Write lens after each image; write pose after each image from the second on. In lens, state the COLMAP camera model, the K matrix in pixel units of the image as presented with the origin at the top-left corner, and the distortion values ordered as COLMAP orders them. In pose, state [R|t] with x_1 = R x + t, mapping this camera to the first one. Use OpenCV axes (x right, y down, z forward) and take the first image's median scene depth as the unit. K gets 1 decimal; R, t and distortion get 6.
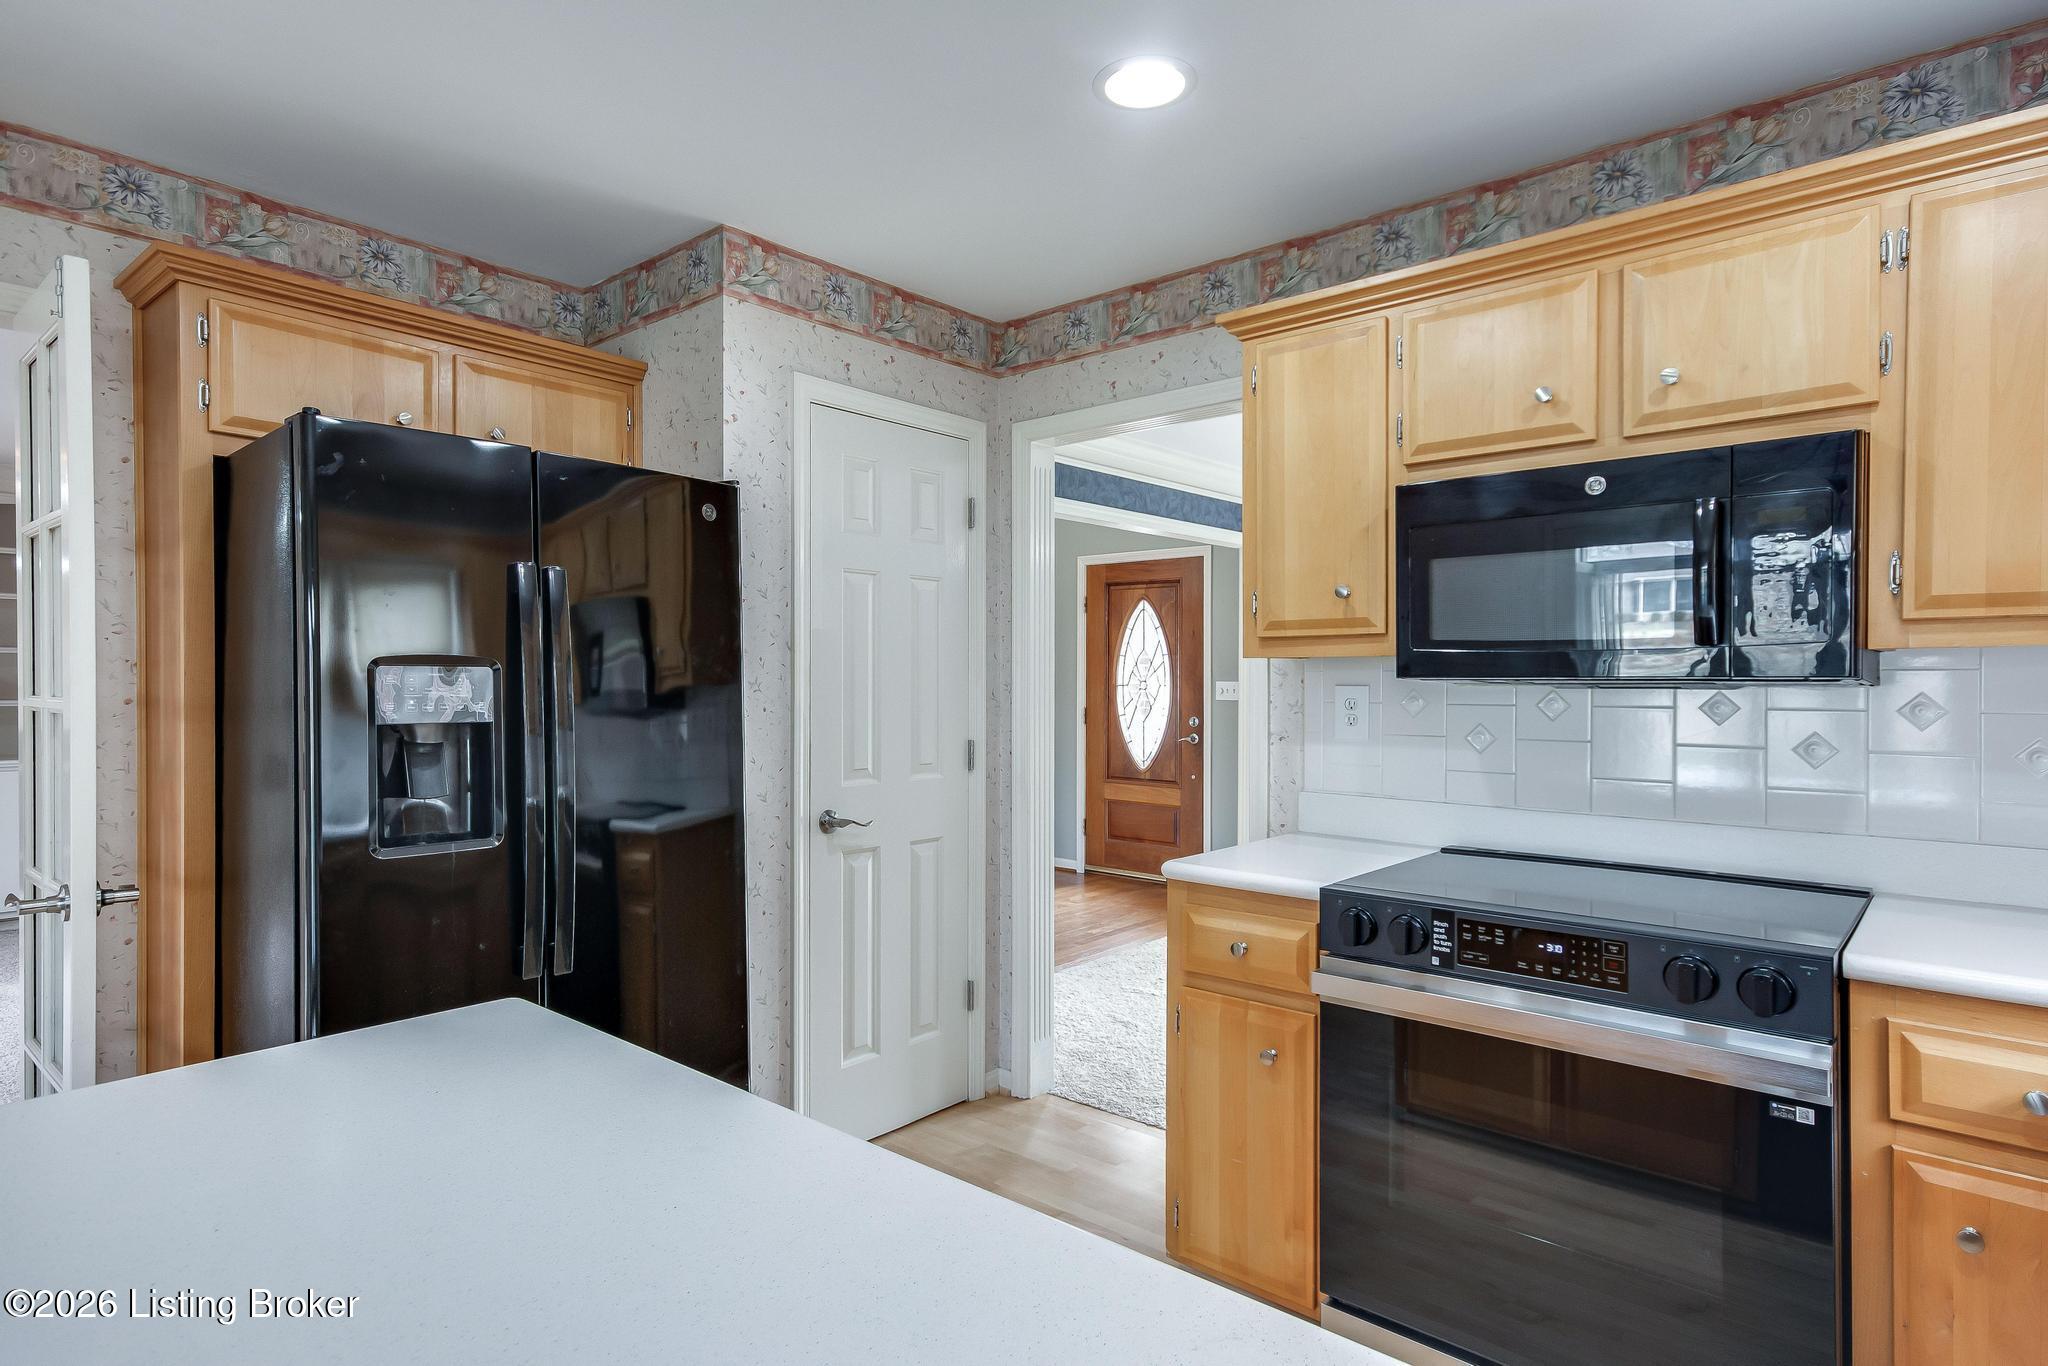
lens RADIAL K [[1100.2, 0, 1031.8], [0, 1100.2, 690.7], [0, 0, 1]] dist [0.021352, 0.001358]
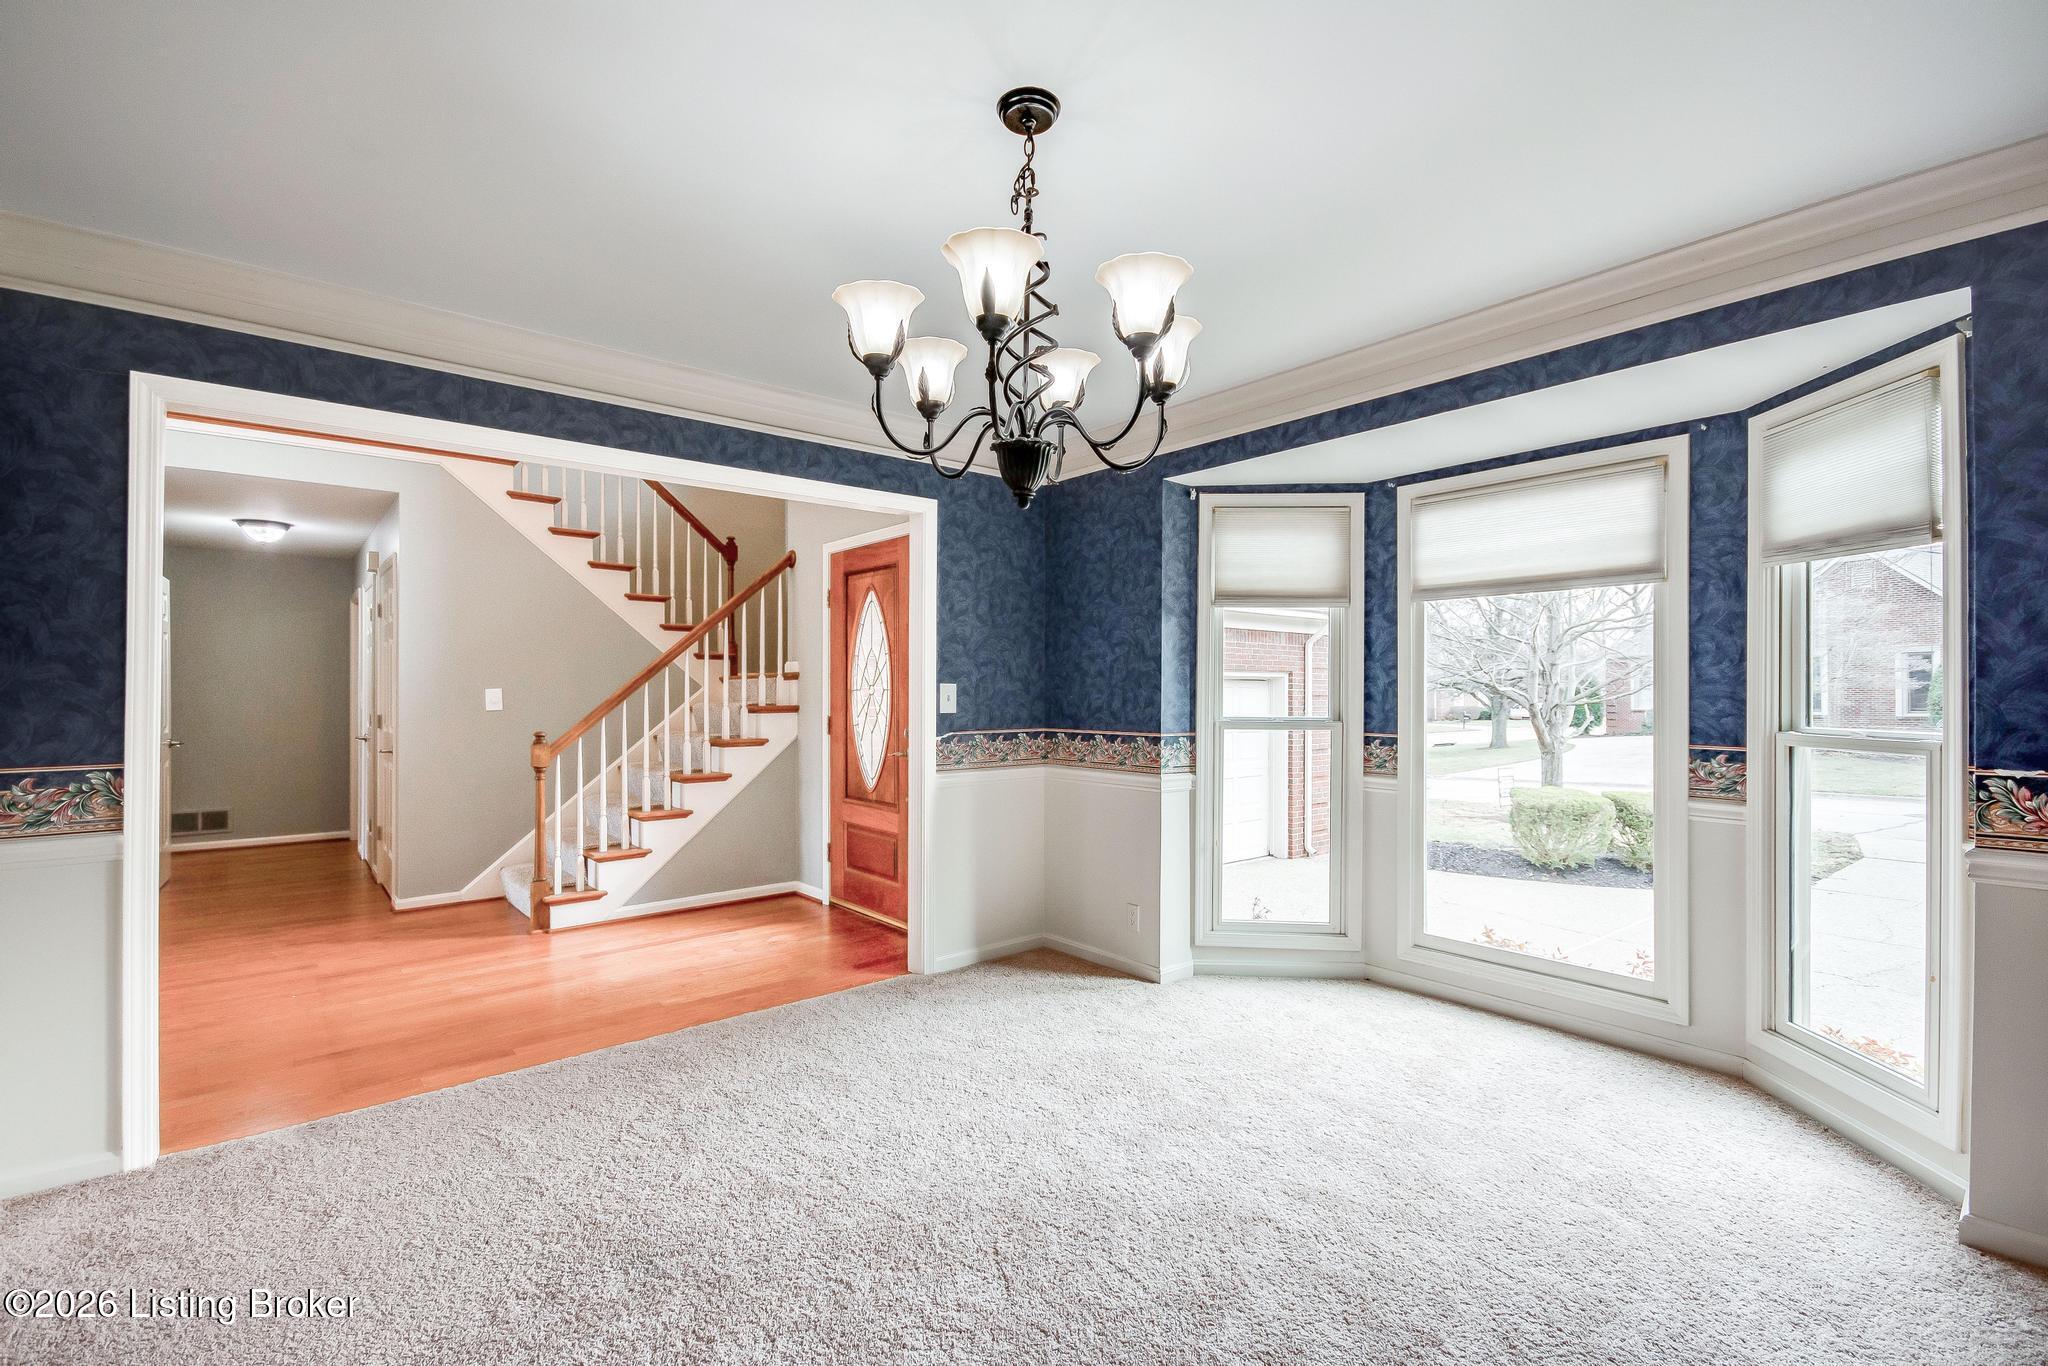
lens RADIAL K [[906.5, 0, 1027.7], [0, 906.5, 687.7], [0, 0, 1]] dist [0.009644, -0.009304]
pose [[0.987550, -0.003527, -0.157268, 0.825645], [0.001443, 0.999910, -0.013359, 0.007707], [0.157301, 0.012966, 0.987466, 0.804813]]
